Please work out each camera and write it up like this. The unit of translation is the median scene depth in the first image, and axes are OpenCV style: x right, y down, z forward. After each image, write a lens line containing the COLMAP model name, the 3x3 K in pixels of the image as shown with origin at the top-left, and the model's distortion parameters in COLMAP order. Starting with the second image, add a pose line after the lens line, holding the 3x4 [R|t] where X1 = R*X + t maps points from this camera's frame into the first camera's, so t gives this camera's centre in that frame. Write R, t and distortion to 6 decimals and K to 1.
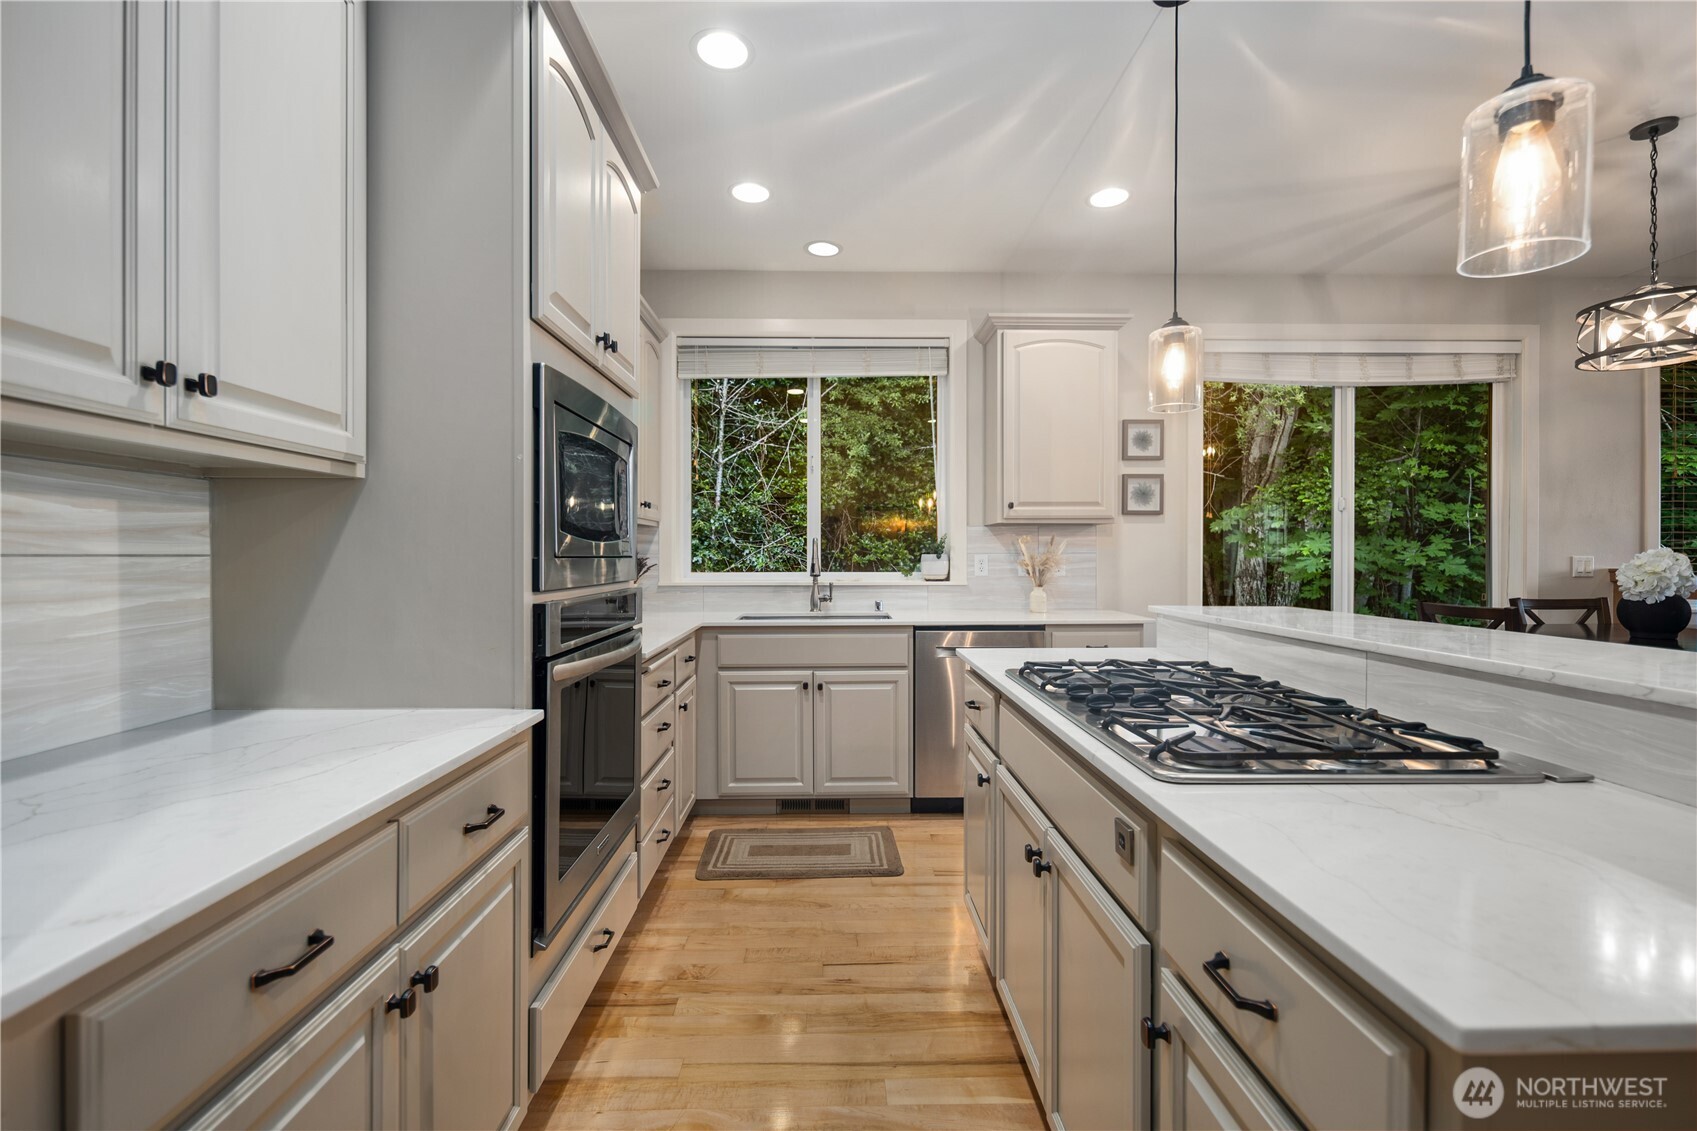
lens RADIAL K [[741.7, 0, 845.9], [0, 741.7, 557.2], [0, 0, 1]] dist [0.002740, -0.001191]
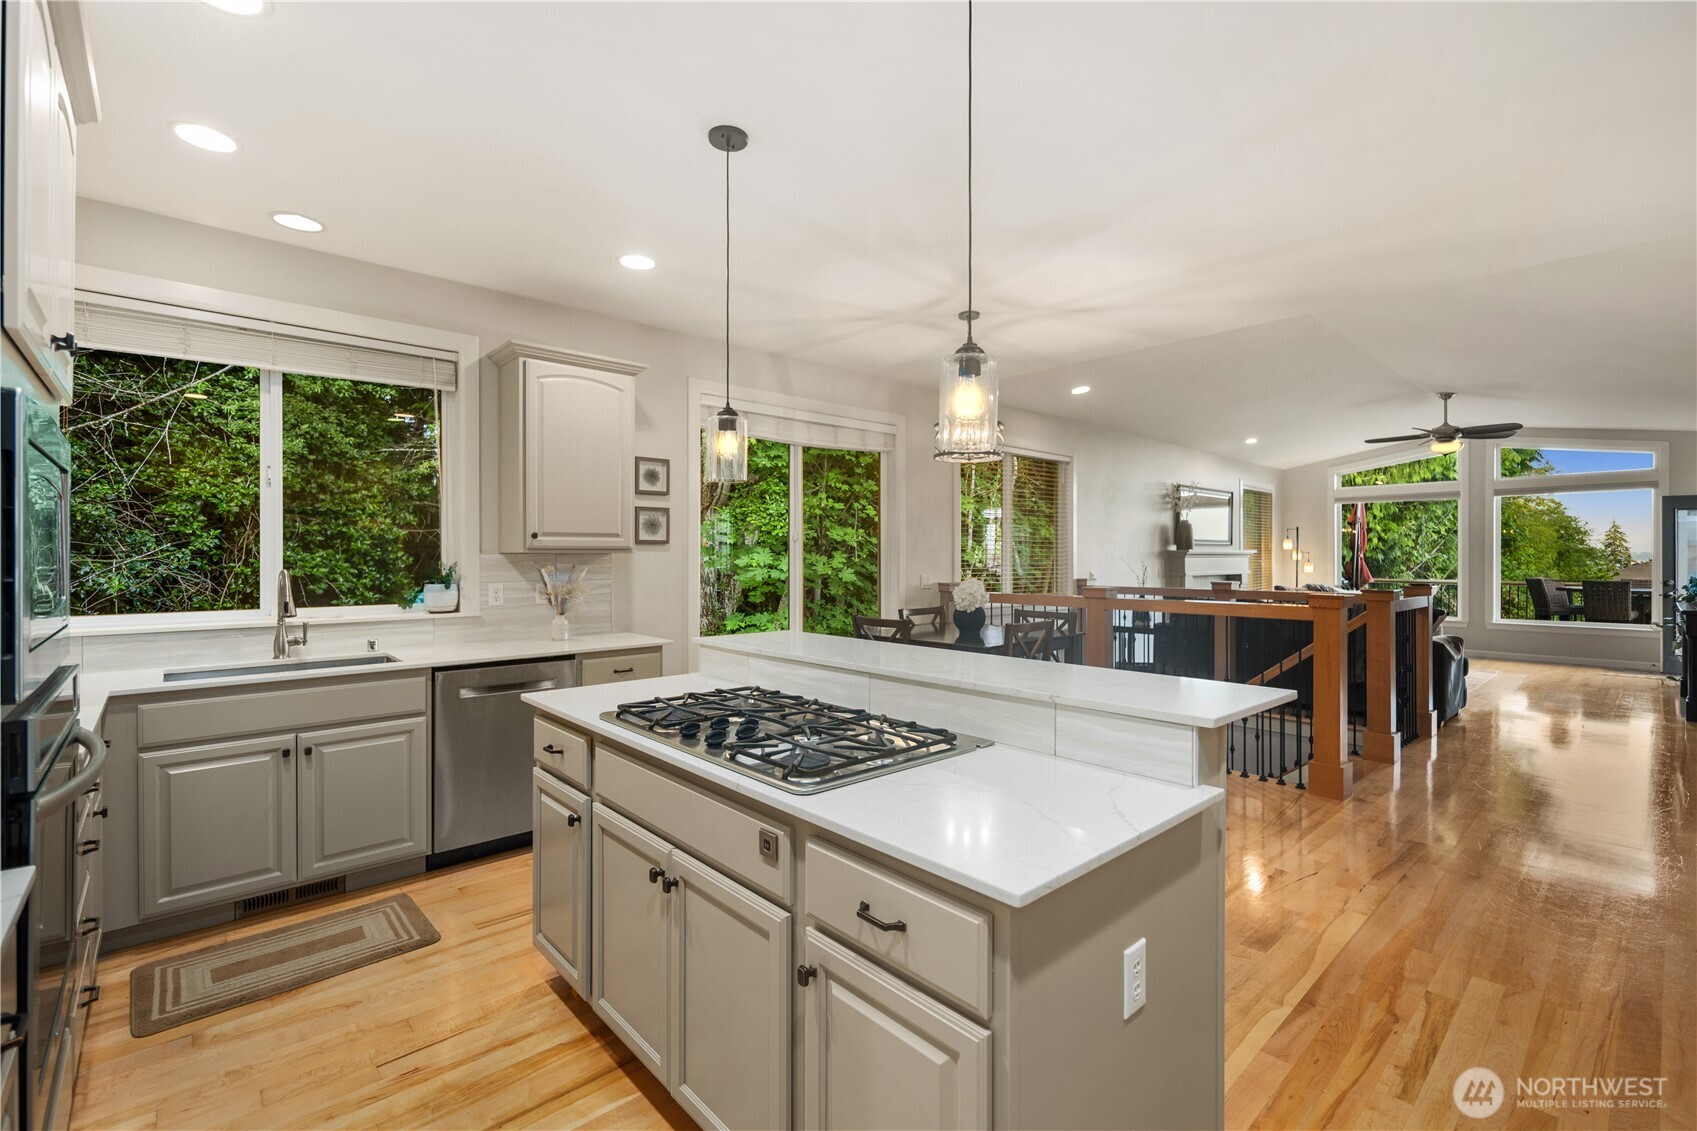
lens RADIAL K [[741.7, 0, 845.9], [0, 741.7, 557.2], [0, 0, 1]] dist [0.002740, -0.001191]
pose [[0.761010, -0.001792, 0.648737, -0.112703], [0.004125, 0.999989, -0.002076, -0.039009], [-0.648726, 0.004256, 0.761010, -0.033567]]
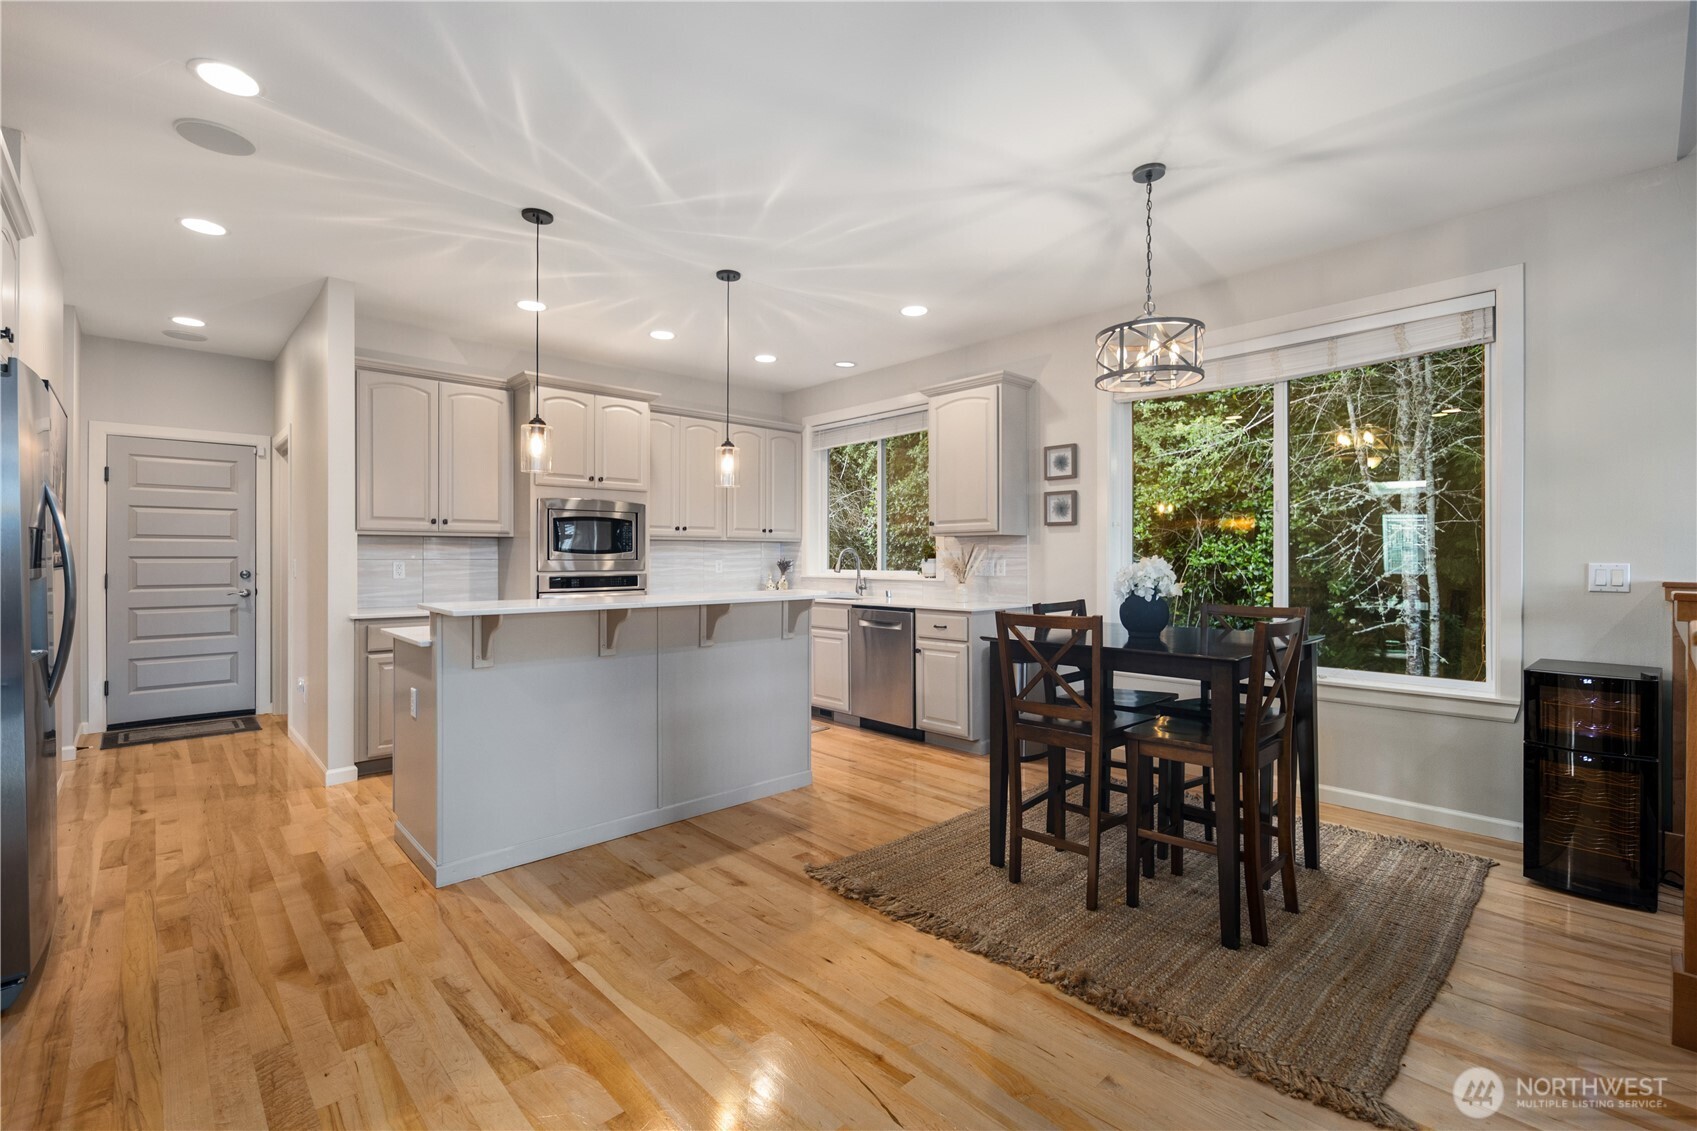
lens RADIAL K [[741.7, 0, 845.9], [0, 741.7, 557.2], [0, 0, 1]] dist [0.002740, -0.001191]
pose [[0.663266, 0.000346, -0.748384, 1.222485], [-0.002079, 0.999997, -0.001380, -0.004944], [0.748381, 0.002471, 0.663264, -0.045905]]
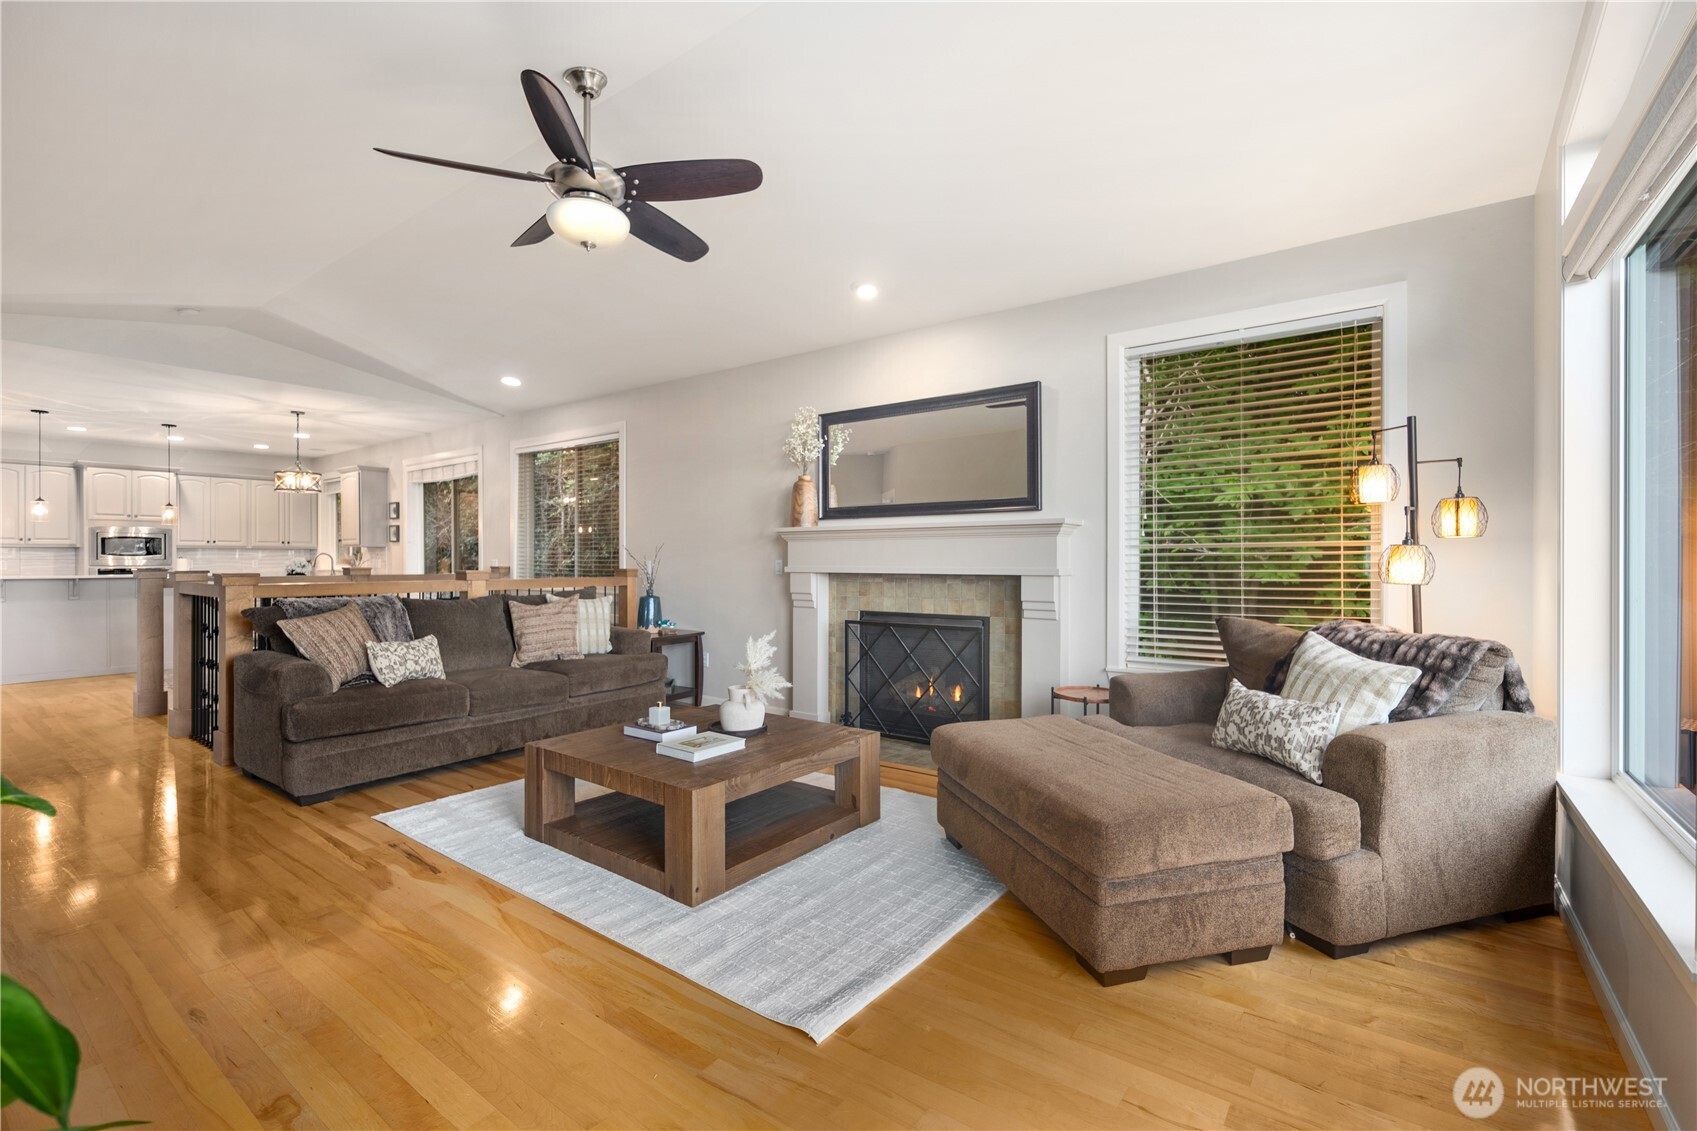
lens RADIAL K [[741.7, 0, 845.9], [0, 741.7, 557.2], [0, 0, 1]] dist [0.002740, -0.001191]
pose [[0.786421, -0.001576, -0.617688, 3.463476], [-0.001365, 0.999990, -0.004289, -0.001496], [0.617689, 0.004216, 0.786411, 0.030862]]
